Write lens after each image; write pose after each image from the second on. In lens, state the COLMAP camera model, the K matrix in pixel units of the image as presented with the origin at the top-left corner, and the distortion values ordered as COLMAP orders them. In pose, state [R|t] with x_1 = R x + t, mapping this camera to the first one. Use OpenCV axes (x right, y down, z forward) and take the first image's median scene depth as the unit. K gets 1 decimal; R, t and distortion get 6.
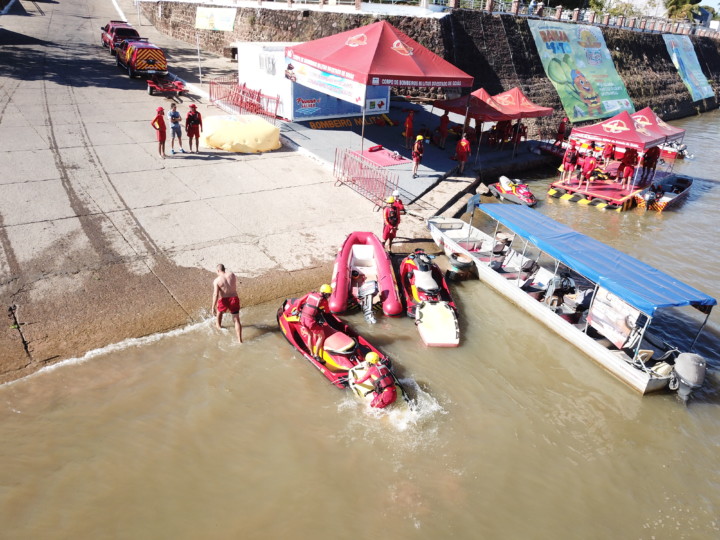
lens RADIAL K [[572.5, 0, 359.8], [0, 572.5, 258.1], [0, 0, 1]] dist [-0.005260, 0.013451]
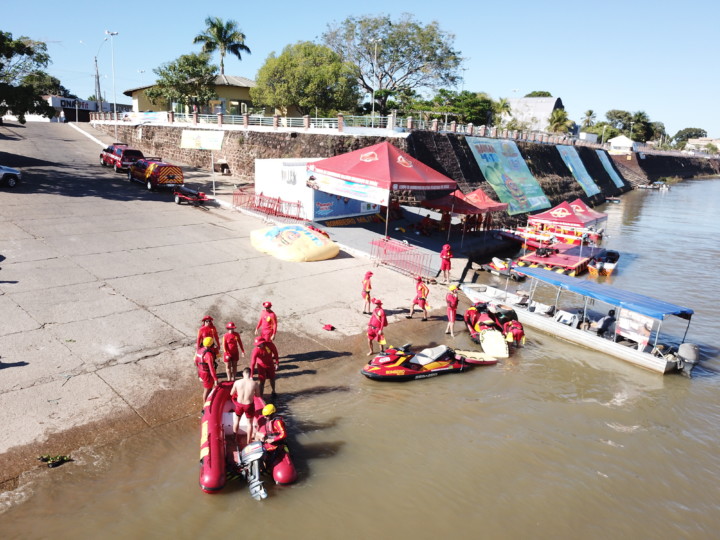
lens RADIAL K [[572.5, 0, 359.8], [0, 572.5, 258.1], [0, 0, 1]] dist [-0.005260, 0.013451]
pose [[0.984137, -0.050006, 0.170215, -0.203704], [0.079636, 0.981876, -0.171980, 0.047801], [-0.158530, 0.182807, 0.970283, -0.156250]]
